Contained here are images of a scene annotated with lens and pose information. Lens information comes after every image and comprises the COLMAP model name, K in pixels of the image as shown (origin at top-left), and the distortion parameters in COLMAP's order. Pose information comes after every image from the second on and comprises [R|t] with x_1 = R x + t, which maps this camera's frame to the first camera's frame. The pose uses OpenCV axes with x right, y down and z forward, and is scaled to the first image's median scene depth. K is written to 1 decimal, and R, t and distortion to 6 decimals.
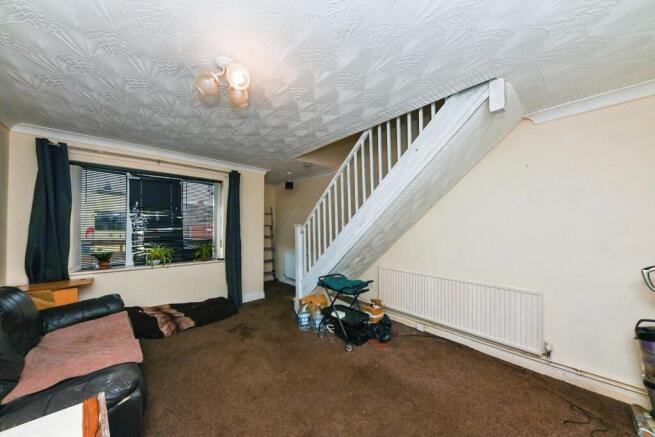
lens RADIAL K [[236.8, 0, 334.8], [0, 236.8, 220.7], [0, 0, 1]] dist [-0.000417, -0.000101]
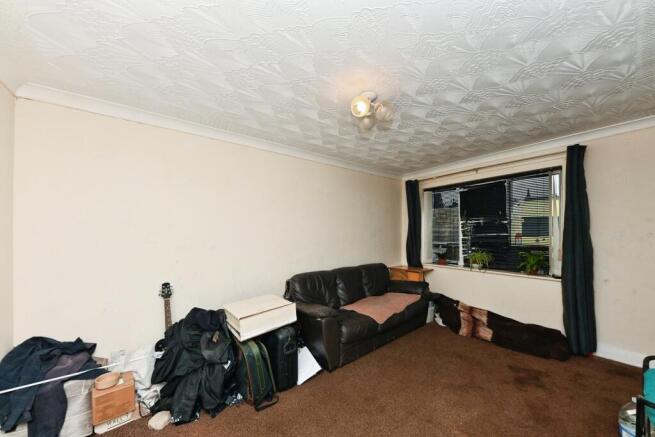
lens RADIAL K [[240.8, 0, 328.7], [0, 240.8, 234.0], [0, 0, 1]] dist [0.000050, -0.000008]
pose [[-0.162653, -0.001470, -0.986682, 0.410185], [0.030175, 0.999524, -0.006464, 0.020518], [0.986222, -0.030825, -0.162531, 0.532074]]
